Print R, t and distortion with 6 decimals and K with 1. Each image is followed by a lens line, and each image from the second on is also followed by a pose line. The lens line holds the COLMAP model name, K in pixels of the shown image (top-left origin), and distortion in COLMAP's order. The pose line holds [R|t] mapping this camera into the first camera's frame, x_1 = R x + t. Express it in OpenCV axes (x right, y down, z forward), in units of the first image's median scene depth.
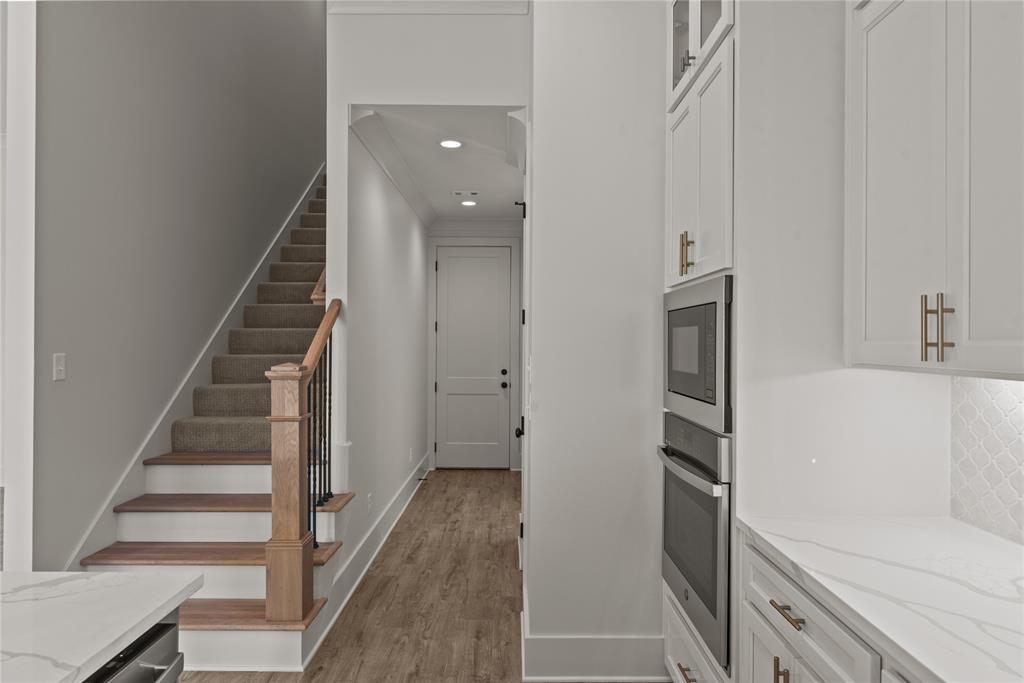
lens RADIAL K [[652.2, 0, 512.5], [0, 652.2, 337.2], [0, 0, 1]] dist [-0.003570, -0.000641]
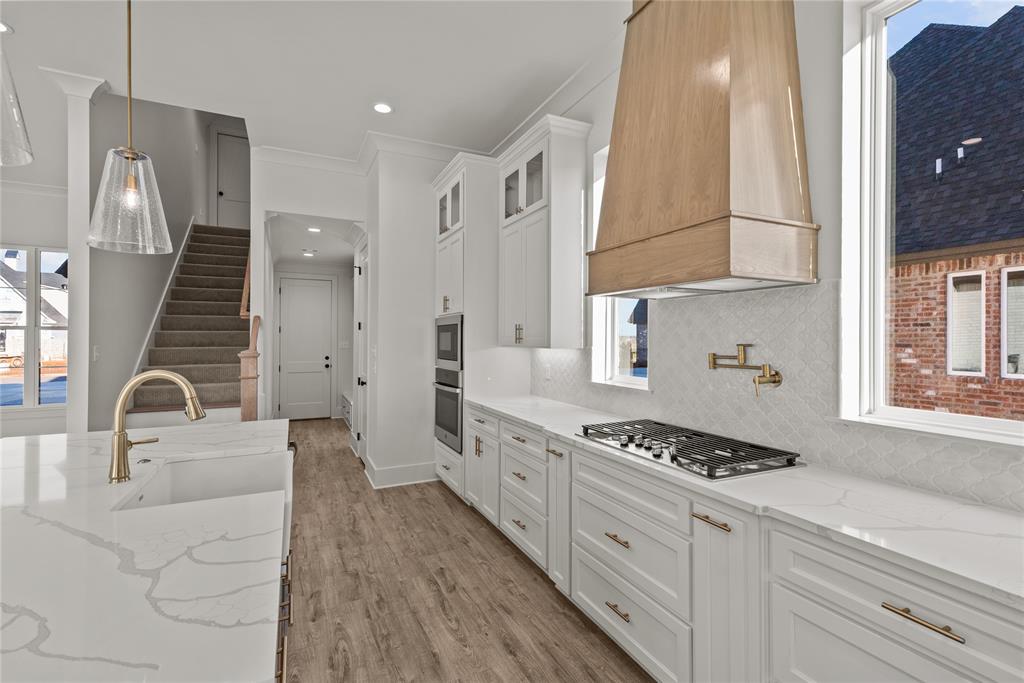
lens RADIAL K [[464.6, 0, 503.5], [0, 464.6, 334.5], [0, 0, 1]] dist [0.020122, -0.000740]
pose [[0.913901, 0.001742, 0.405933, -0.264472], [-0.000107, 0.999992, -0.004051, -0.000518], [-0.405937, 0.003659, 0.913894, -0.752908]]
